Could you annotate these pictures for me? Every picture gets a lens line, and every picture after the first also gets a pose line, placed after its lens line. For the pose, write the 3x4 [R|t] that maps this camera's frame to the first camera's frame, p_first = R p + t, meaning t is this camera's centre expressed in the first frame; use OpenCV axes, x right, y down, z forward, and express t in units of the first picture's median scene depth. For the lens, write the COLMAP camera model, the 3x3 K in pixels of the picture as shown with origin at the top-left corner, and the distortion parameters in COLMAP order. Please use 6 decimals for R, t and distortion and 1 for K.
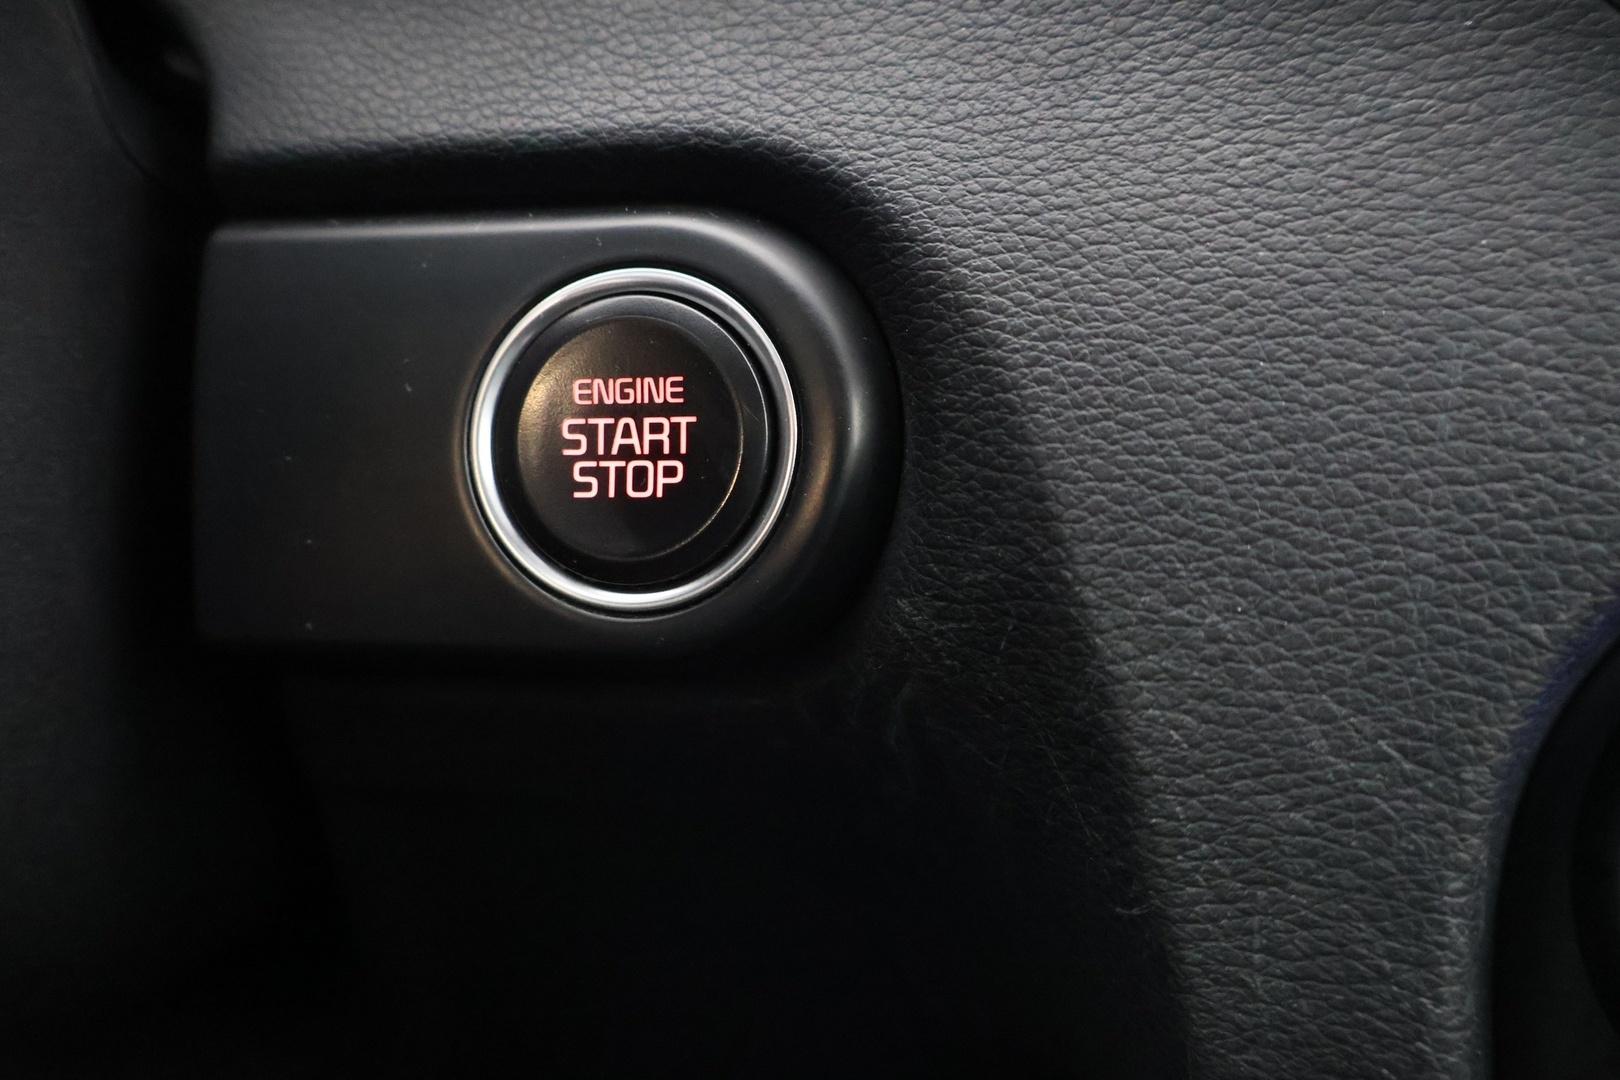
lens RADIAL K [[1404.5, 0, 809.8], [0, 1404.5, 539.4], [0, 0, 1]] dist [0.020256, -0.003031]
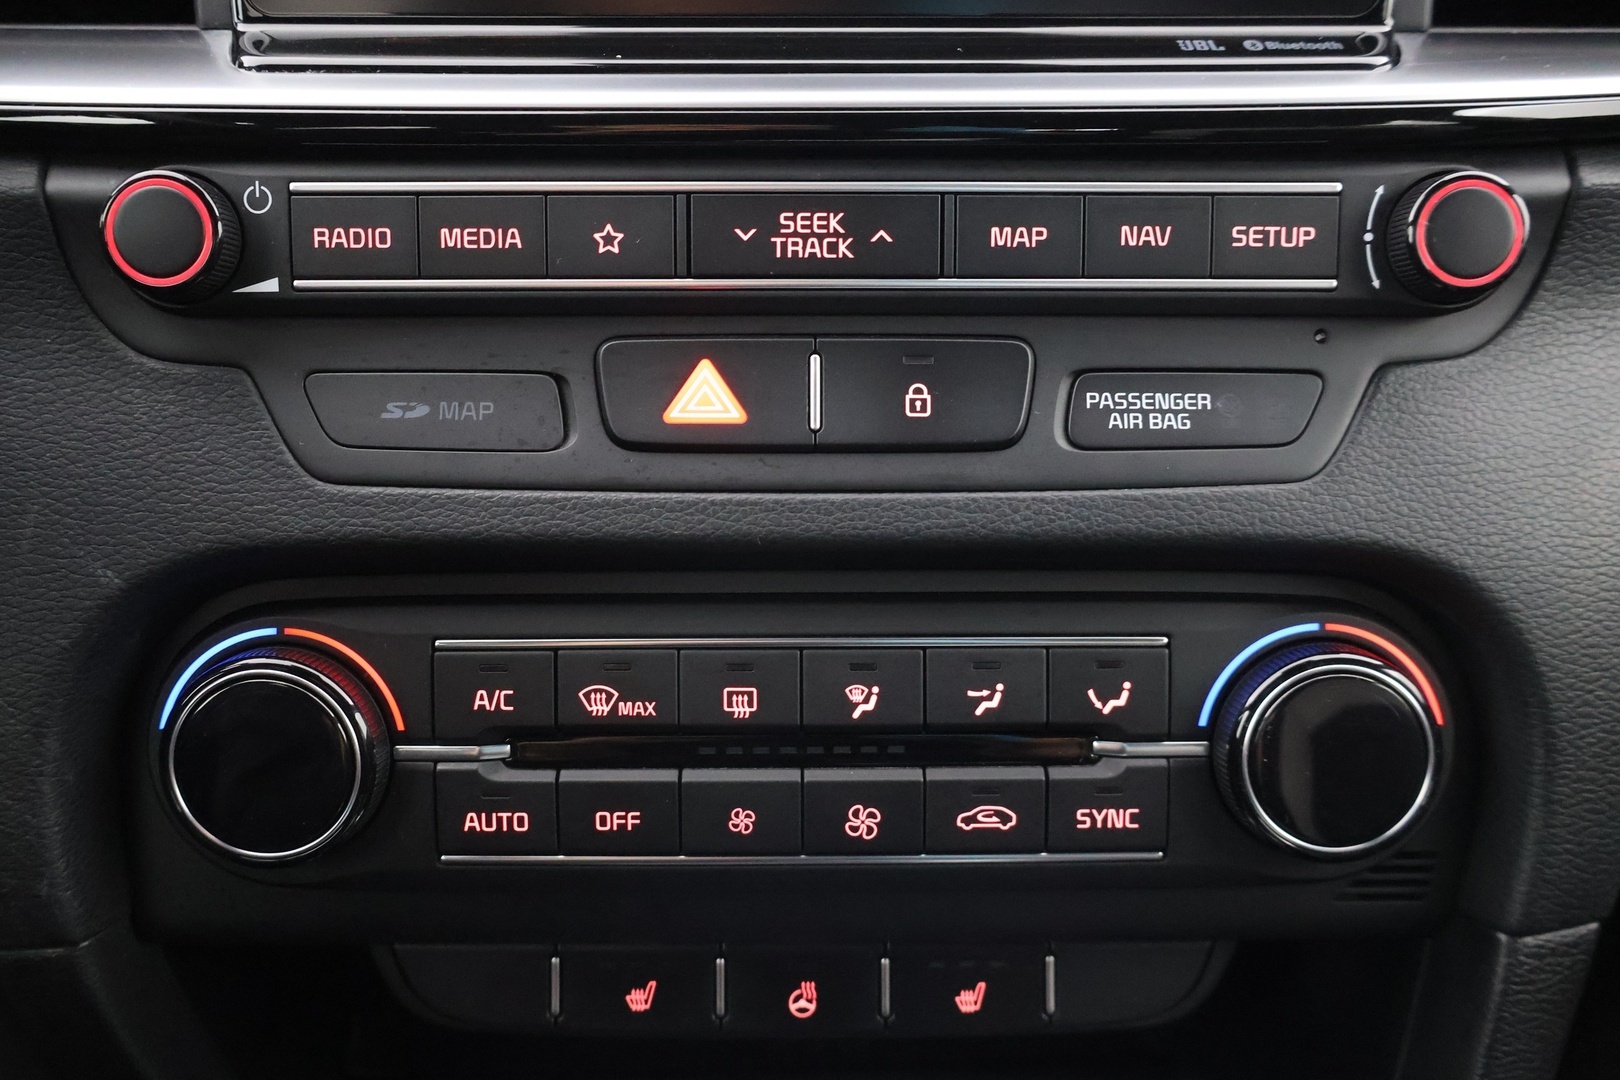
lens RADIAL K [[1404.5, 0, 811.7], [0, 1404.5, 544.6], [0, 0, 1]] dist [0.020256, -0.003031]
pose [[0.972795, -0.056631, 0.224640, 1.104191], [0.036985, 0.995189, 0.090721, -0.228337], [-0.228697, -0.079945, 0.970210, -1.283004]]
